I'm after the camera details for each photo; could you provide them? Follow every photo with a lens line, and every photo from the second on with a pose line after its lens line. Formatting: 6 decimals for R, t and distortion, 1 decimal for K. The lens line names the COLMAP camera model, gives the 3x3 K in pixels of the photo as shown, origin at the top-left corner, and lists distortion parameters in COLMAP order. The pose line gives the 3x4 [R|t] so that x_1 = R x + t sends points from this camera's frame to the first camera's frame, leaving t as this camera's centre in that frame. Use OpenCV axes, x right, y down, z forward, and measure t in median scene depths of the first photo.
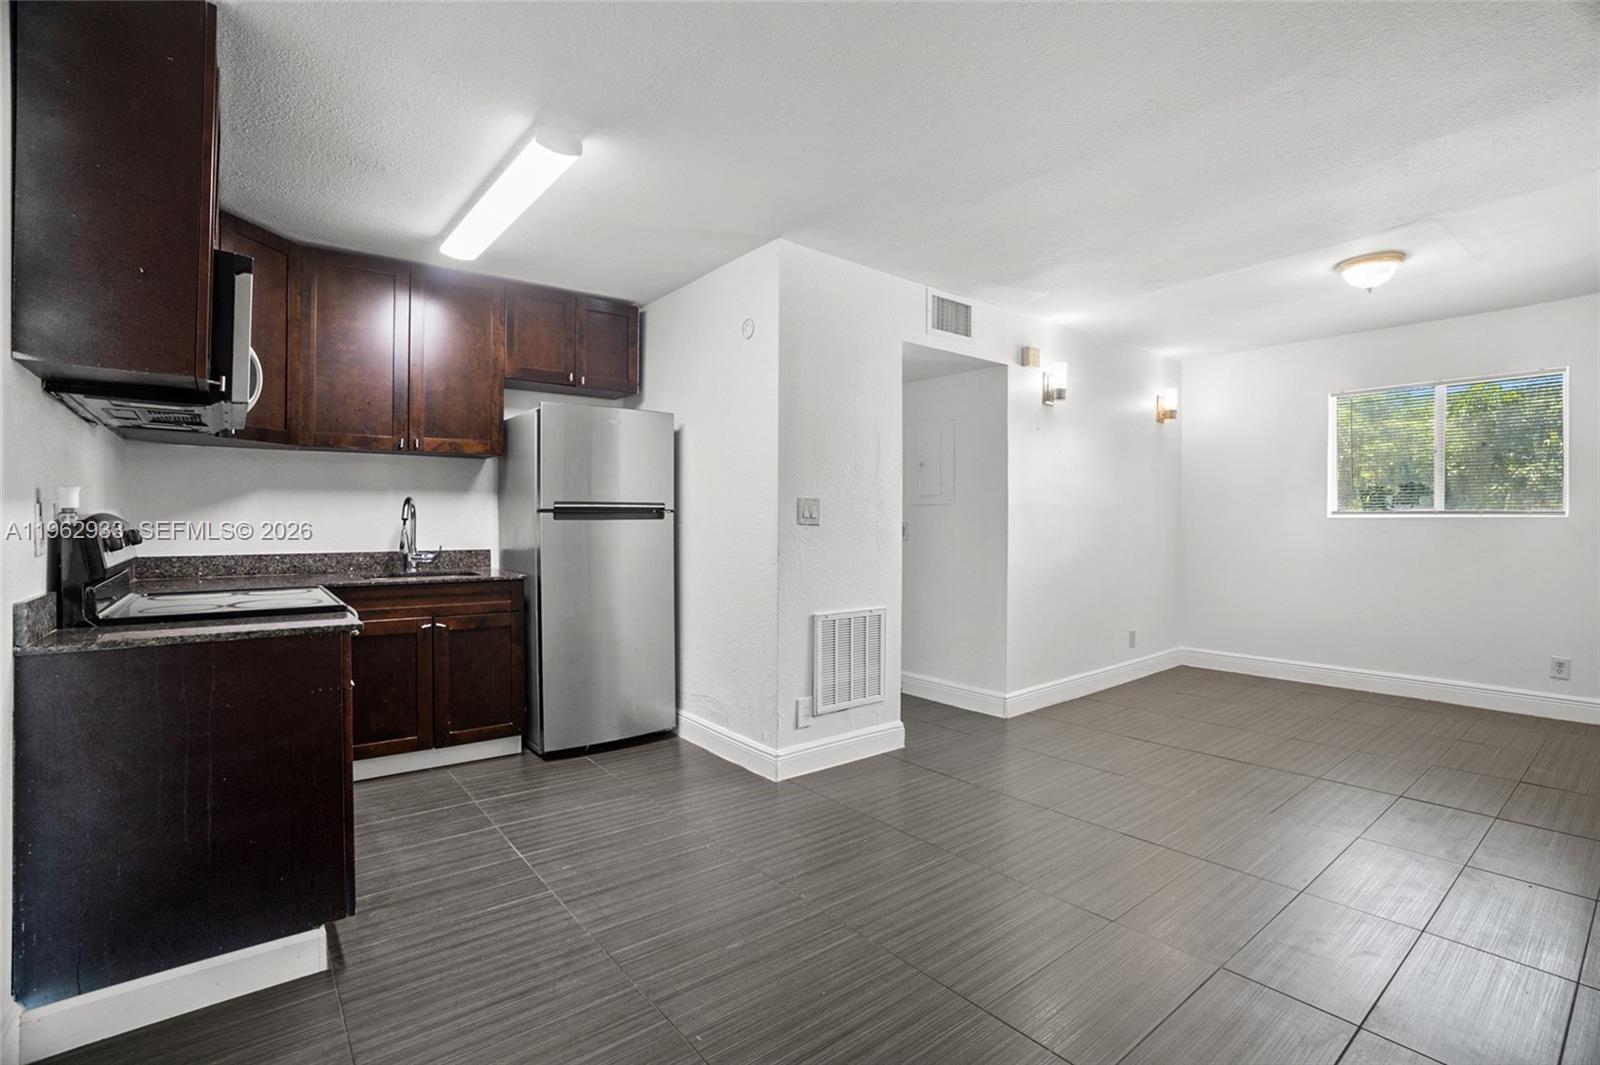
lens RADIAL K [[740.4, 0, 806.7], [0, 740.4, 524.2], [0, 0, 1]] dist [-0.081026, 0.034387]
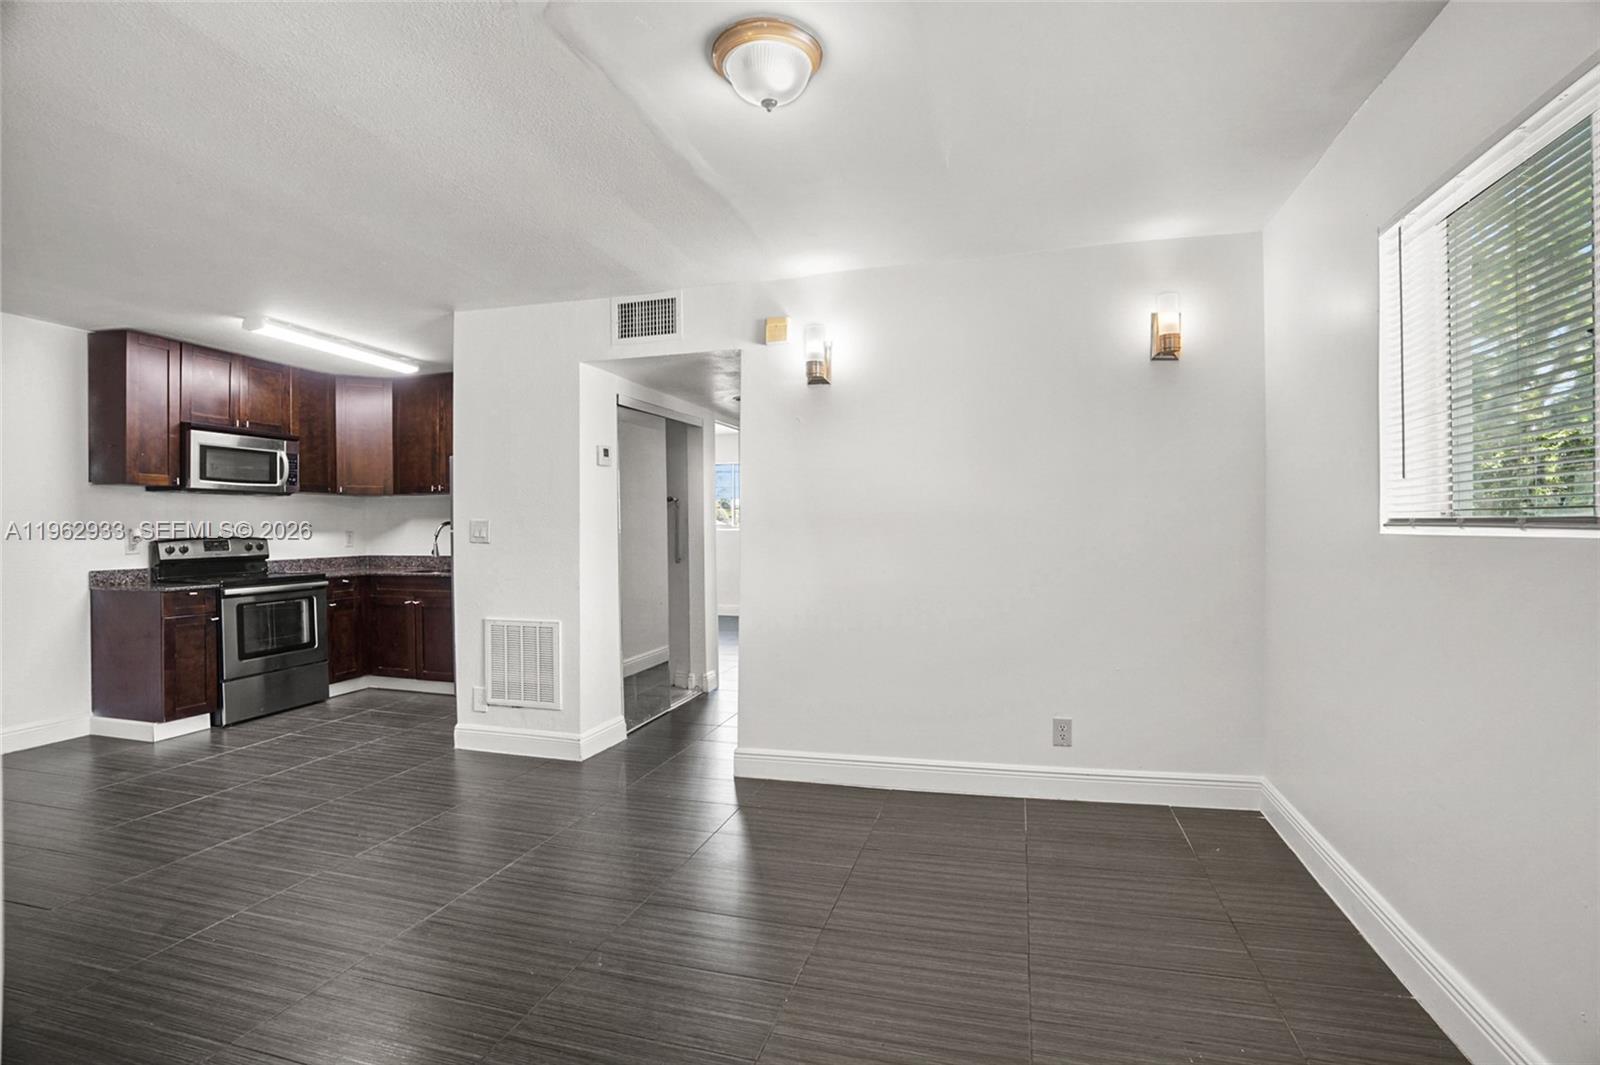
lens RADIAL K [[749.0, 0, 811.7], [0, 749.0, 530.7], [0, 0, 1]] dist [-0.070279, 0.024458]
pose [[0.587677, -0.000853, -0.809095, 1.276756], [0.003931, 0.999991, 0.001801, -0.018308], [0.809086, -0.004239, 0.587675, 0.730231]]
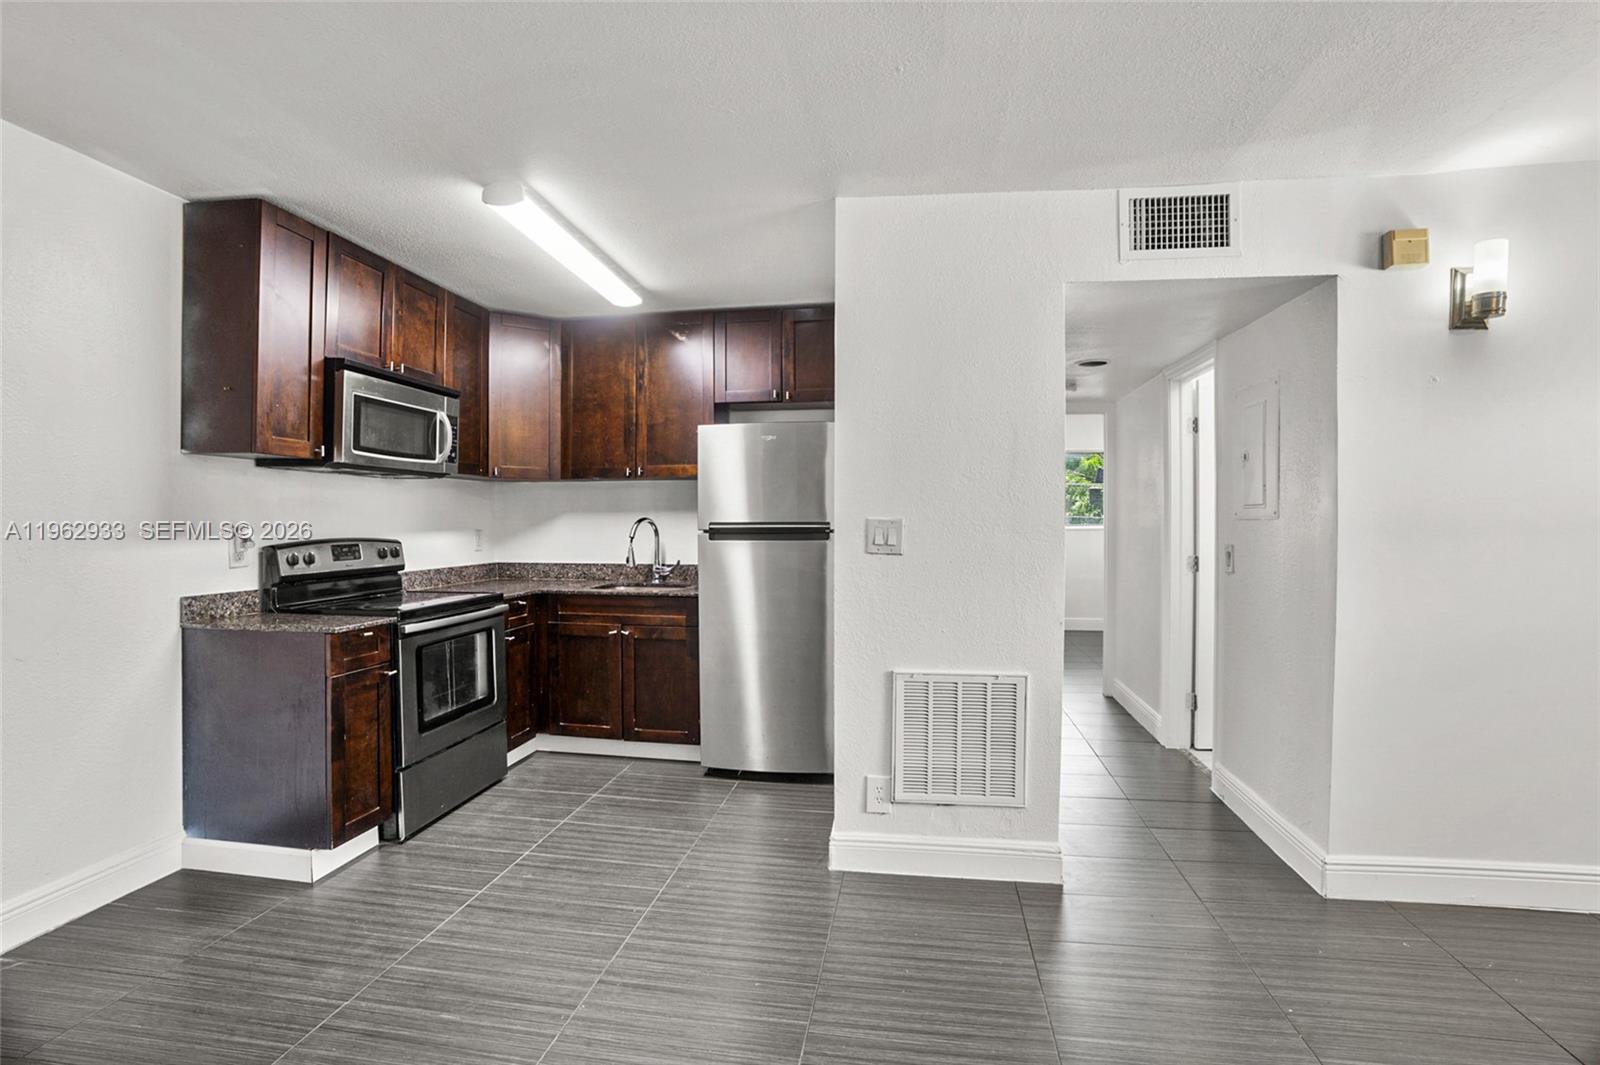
lens RADIAL K [[740.4, 0, 806.7], [0, 740.4, 524.2], [0, 0, 1]] dist [-0.081026, 0.034387]
pose [[0.678220, 0.002164, -0.734856, 0.511269], [-0.003386, 0.999994, -0.000180, -0.029255], [0.734851, 0.002610, 0.678223, 0.417504]]
